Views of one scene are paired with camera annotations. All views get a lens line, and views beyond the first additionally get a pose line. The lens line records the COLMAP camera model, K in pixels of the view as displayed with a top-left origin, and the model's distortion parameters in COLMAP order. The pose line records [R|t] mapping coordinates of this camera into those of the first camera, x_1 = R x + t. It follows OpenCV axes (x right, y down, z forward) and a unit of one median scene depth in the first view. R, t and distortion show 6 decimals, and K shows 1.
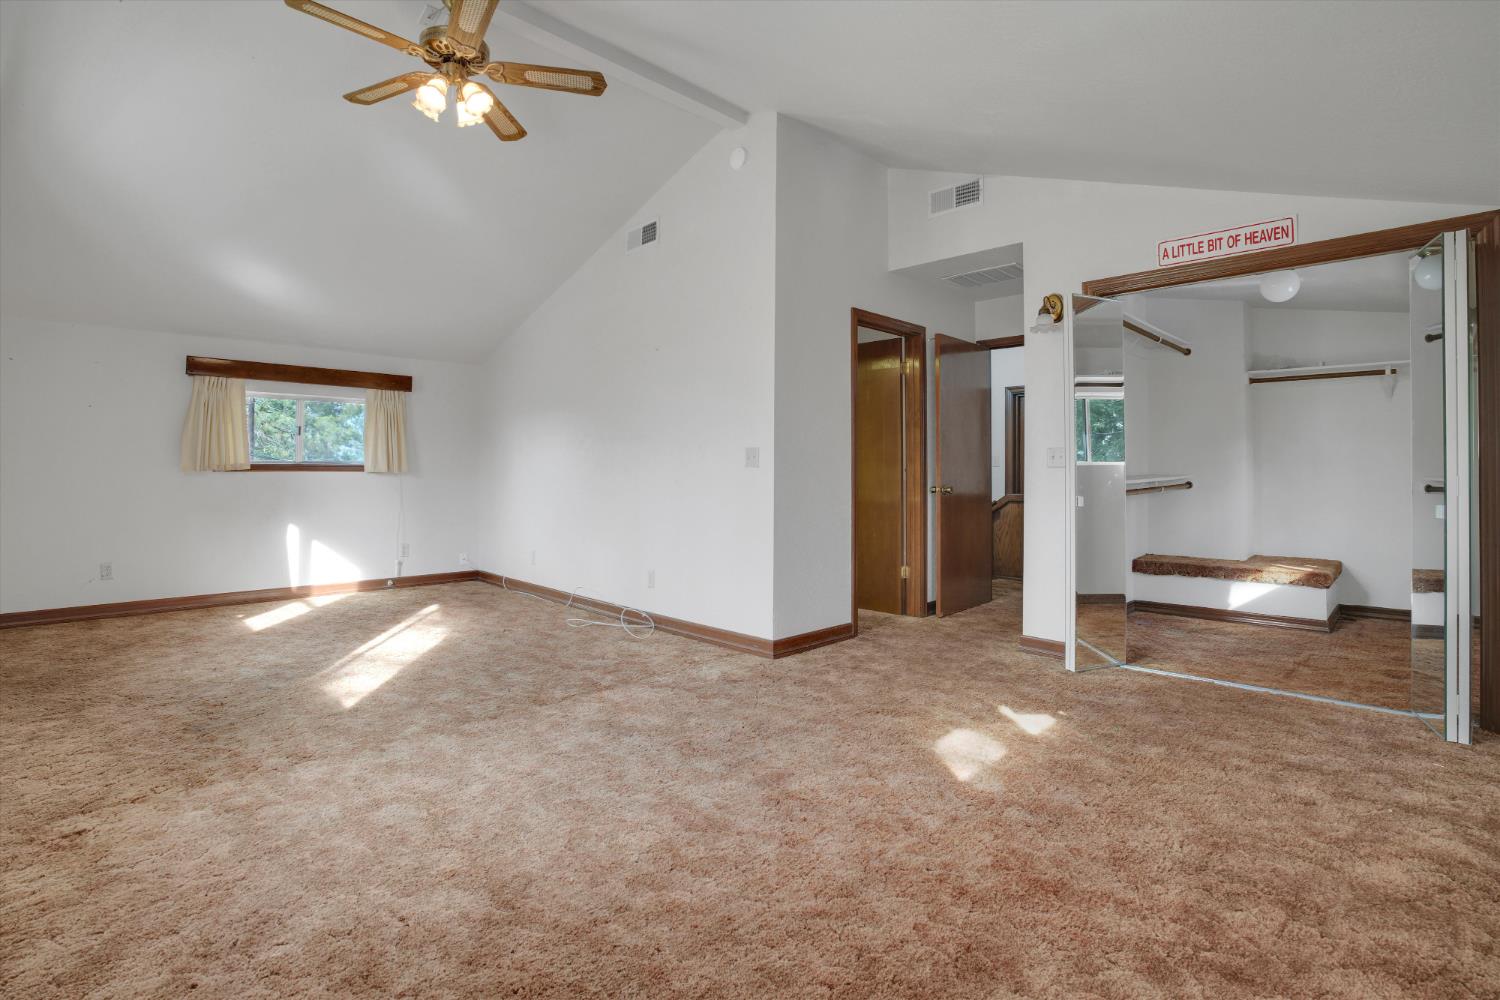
lens RADIAL K [[723.5, 0, 743.5], [0, 723.5, 482.2], [0, 0, 1]] dist [-0.042394, 0.024059]
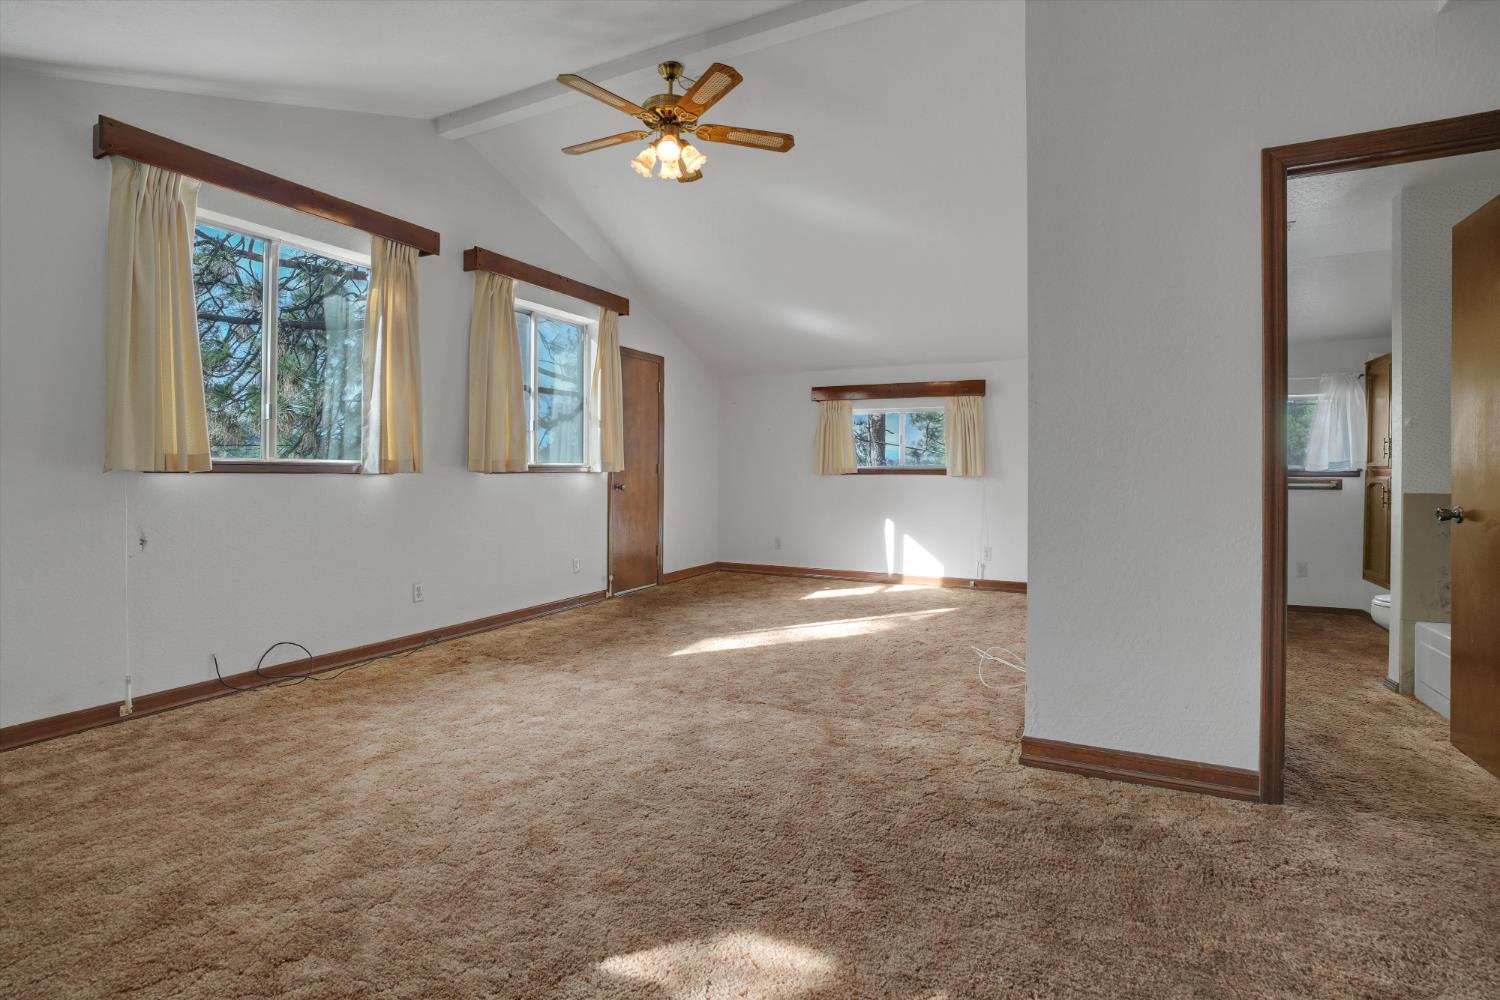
lens RADIAL K [[723.5, 0, 743.5], [0, 723.5, 482.2], [0, 0, 1]] dist [-0.042394, 0.024059]
pose [[0.284377, 0.003673, -0.958705, 0.704374], [-0.008578, 0.999962, 0.001287, -0.003718], [0.958674, 0.007858, 0.284398, 0.711236]]
